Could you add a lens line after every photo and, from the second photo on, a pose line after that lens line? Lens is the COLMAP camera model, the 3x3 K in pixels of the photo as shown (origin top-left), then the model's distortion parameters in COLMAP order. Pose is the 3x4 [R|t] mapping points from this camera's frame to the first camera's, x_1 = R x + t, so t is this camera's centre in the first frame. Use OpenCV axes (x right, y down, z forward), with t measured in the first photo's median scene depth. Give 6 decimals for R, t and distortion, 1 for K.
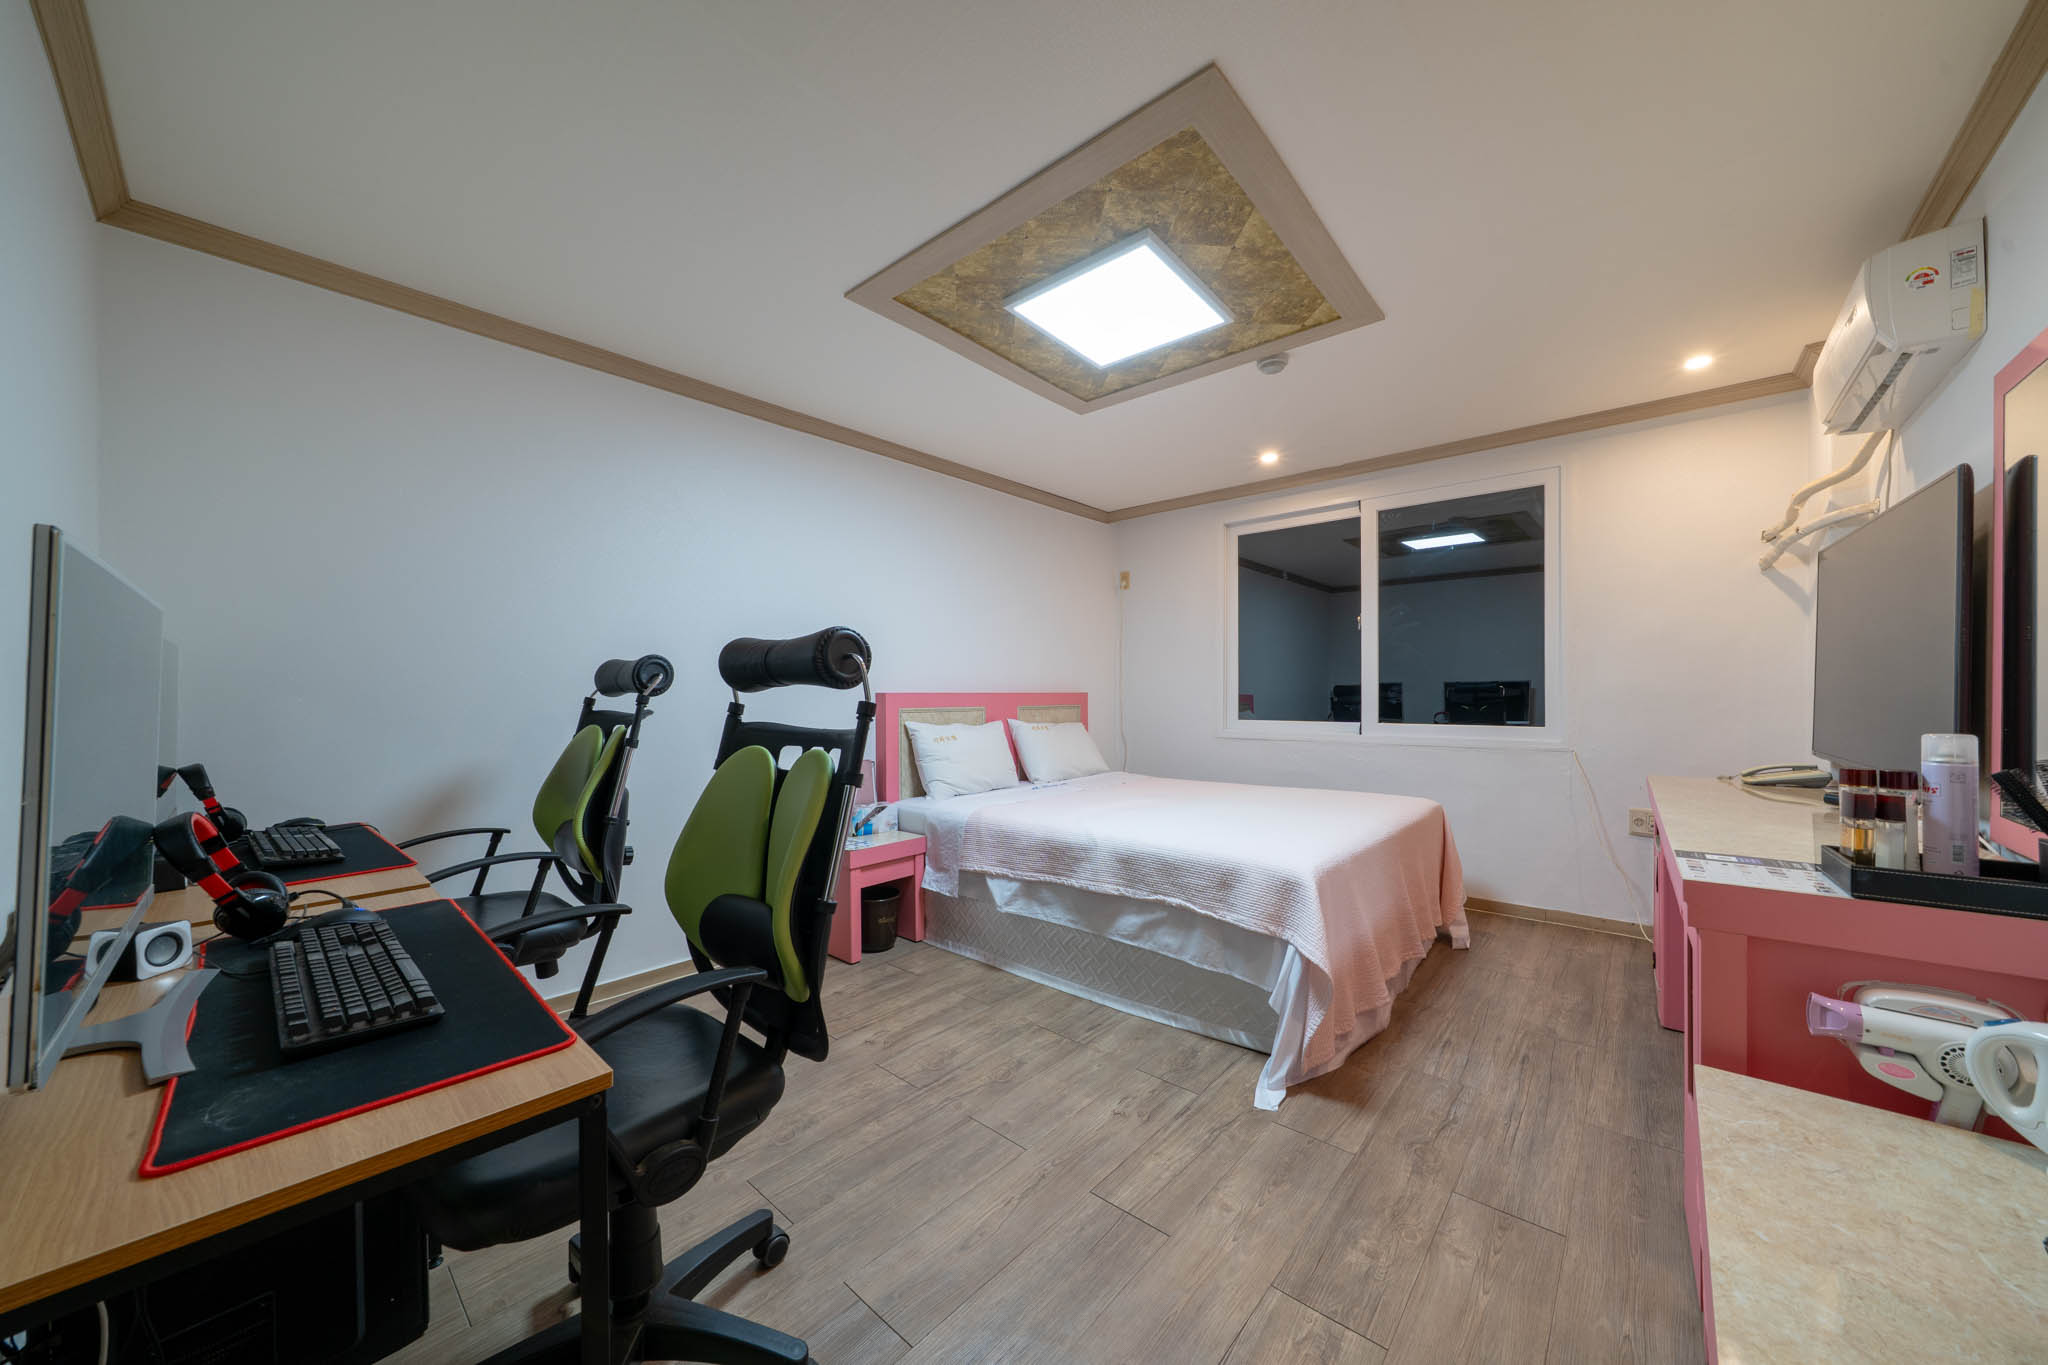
lens RADIAL K [[696.5, 0, 1023.8], [0, 696.5, 693.9], [0, 0, 1]] dist [-0.002123, -0.000090]
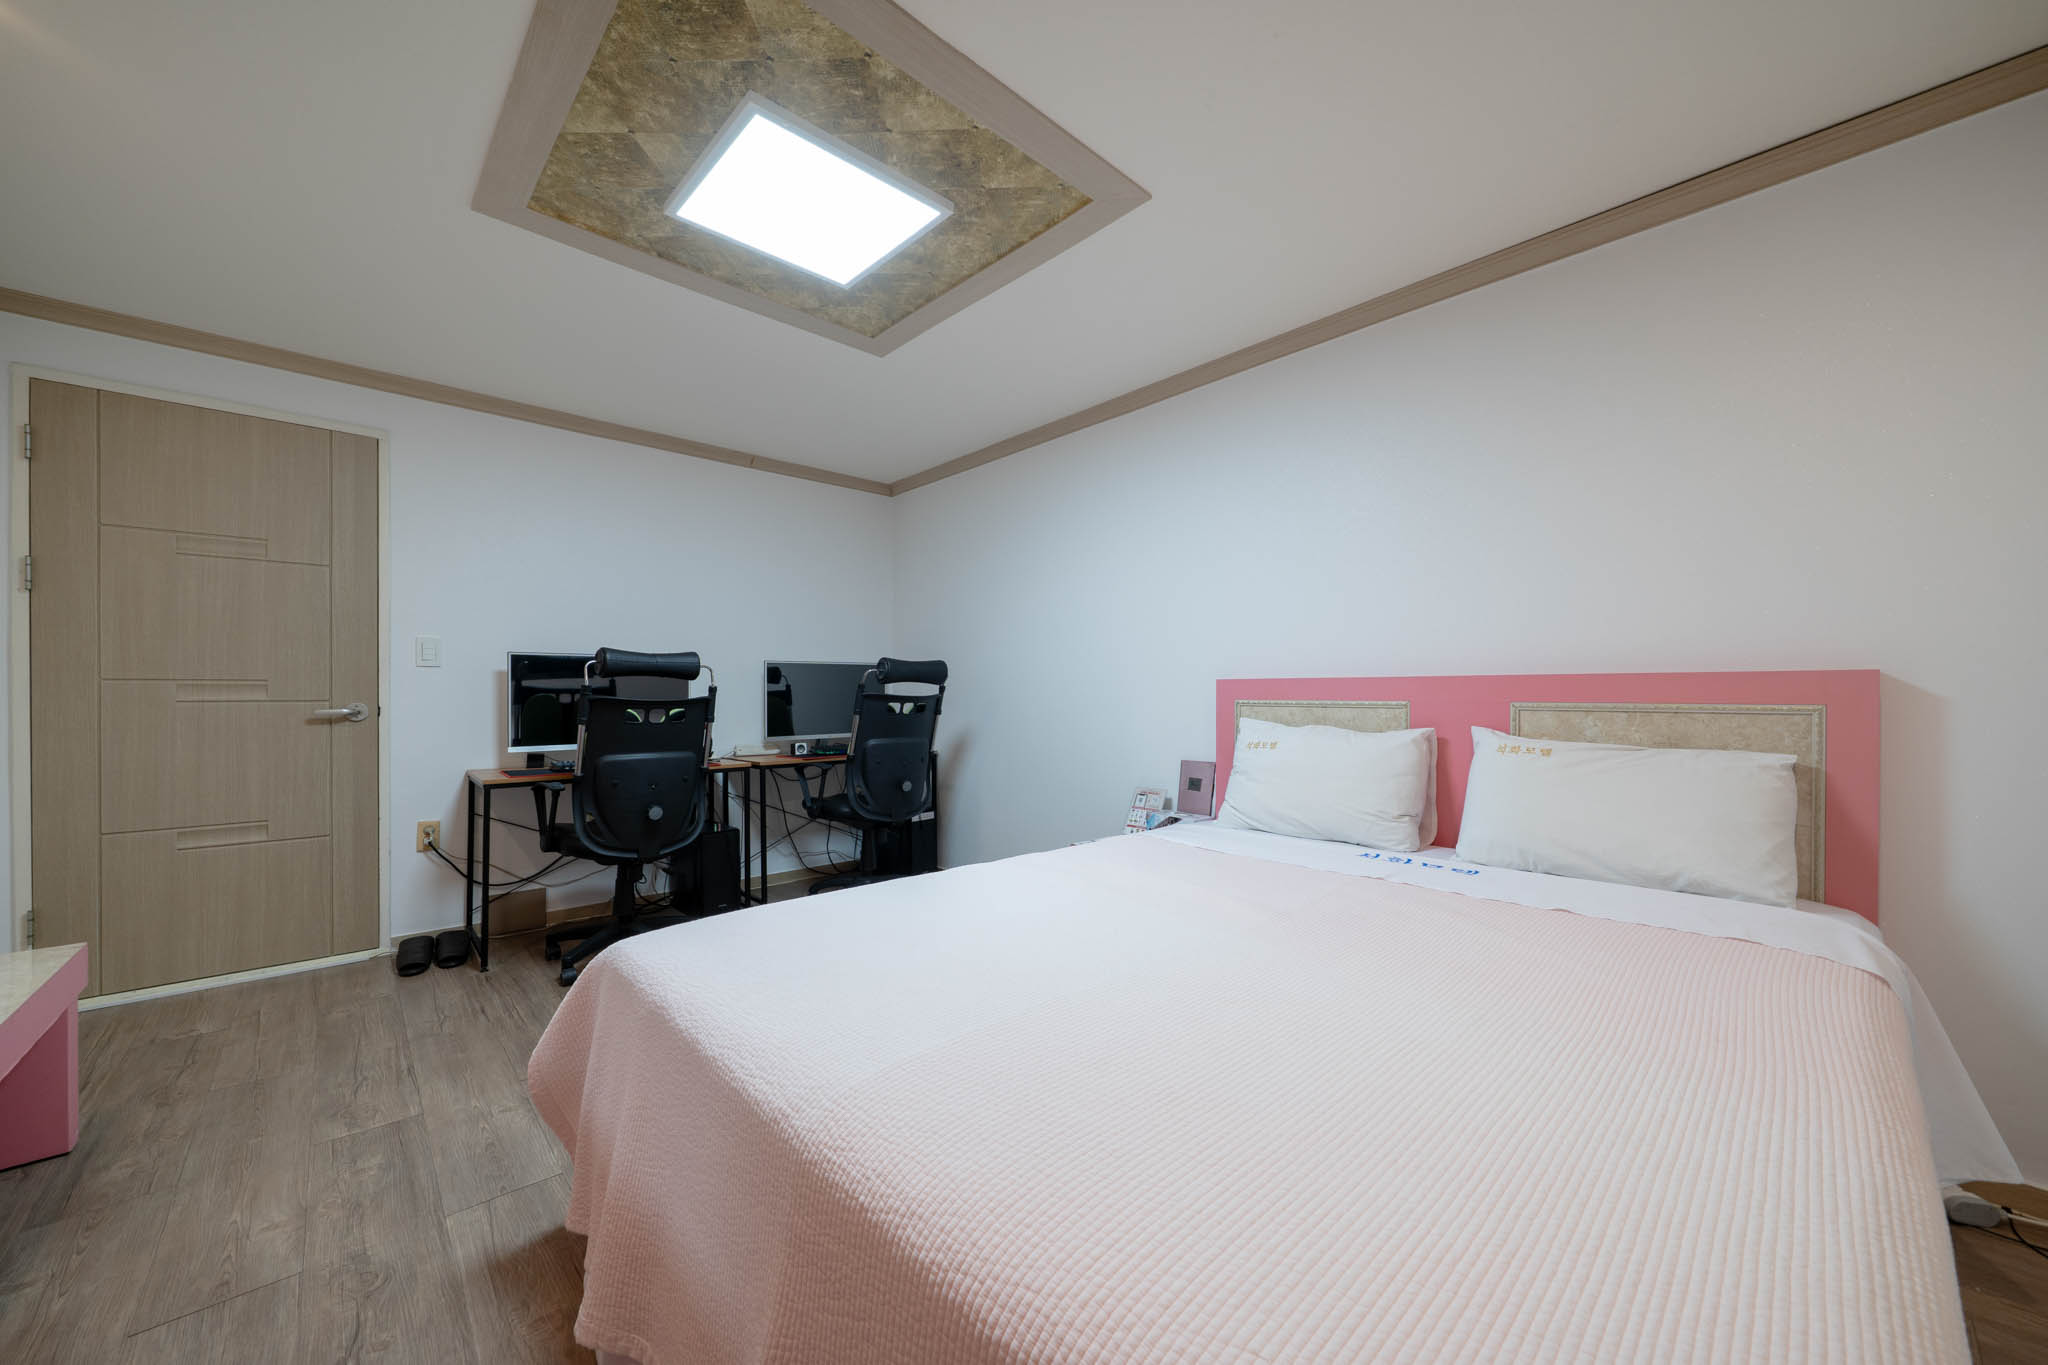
lens RADIAL K [[748.4, 0, 1036.0], [0, 748.4, 689.4], [0, 0, 1]] dist [0.015410, -0.000034]
pose [[-0.086427, 0.003714, -0.996251, 0.931436], [-0.003322, 0.999986, 0.004017, 0.012056], [0.996253, 0.003657, -0.086414, 1.253448]]
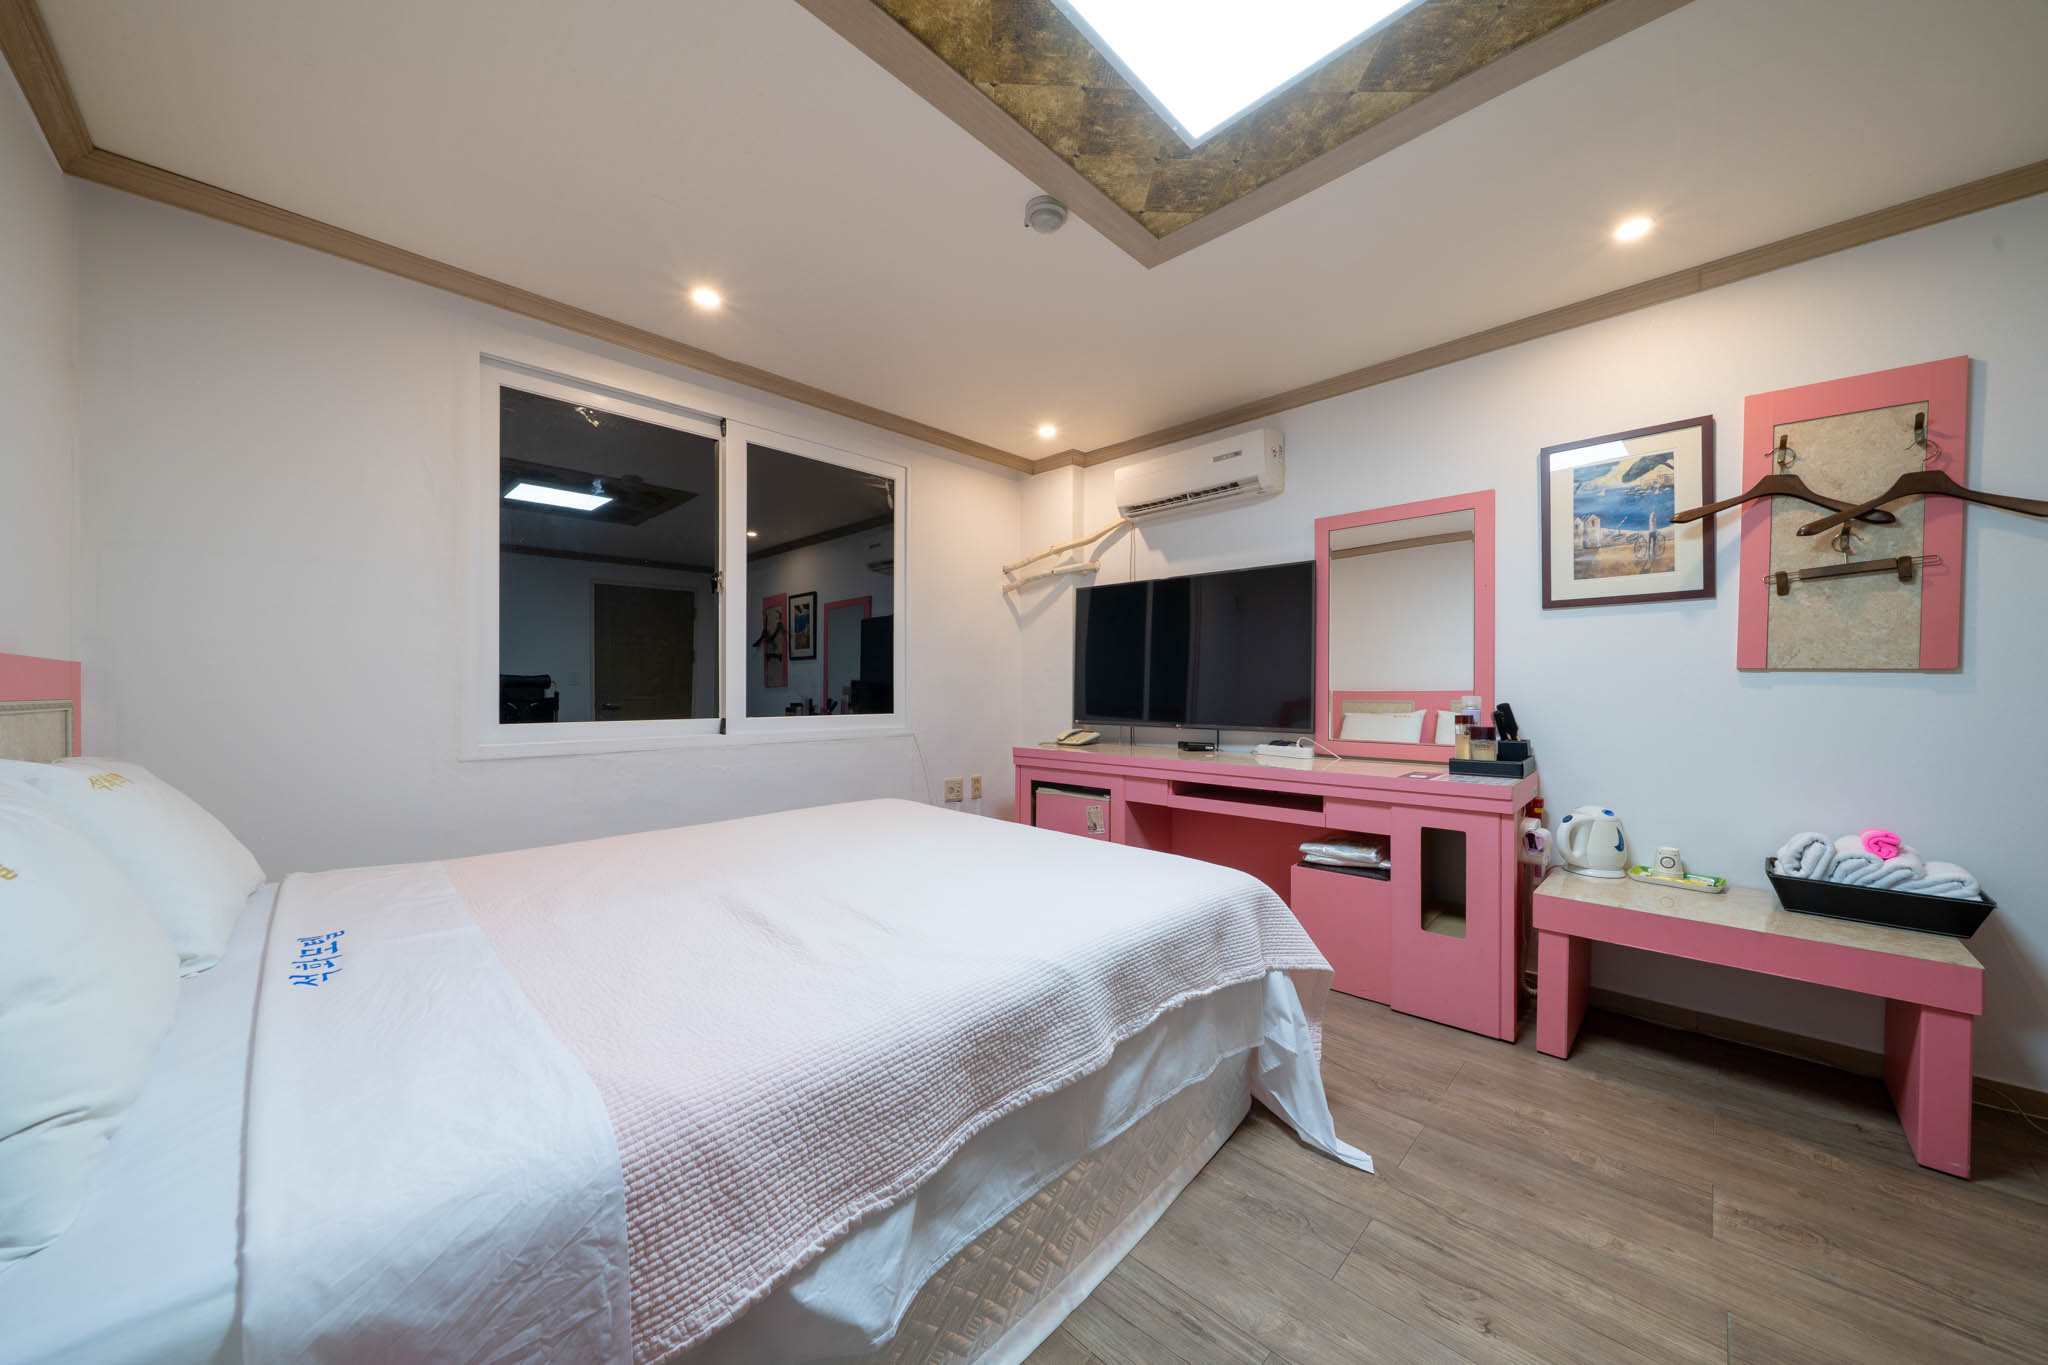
lens RADIAL K [[696.5, 0, 1023.8], [0, 696.5, 693.9], [0, 0, 1]] dist [-0.002123, -0.000090]
pose [[0.056074, 0.002627, 0.998423, -0.397625], [-0.001695, 0.999995, -0.002536, 0.026148], [-0.998425, -0.001550, 0.056078, 1.068574]]
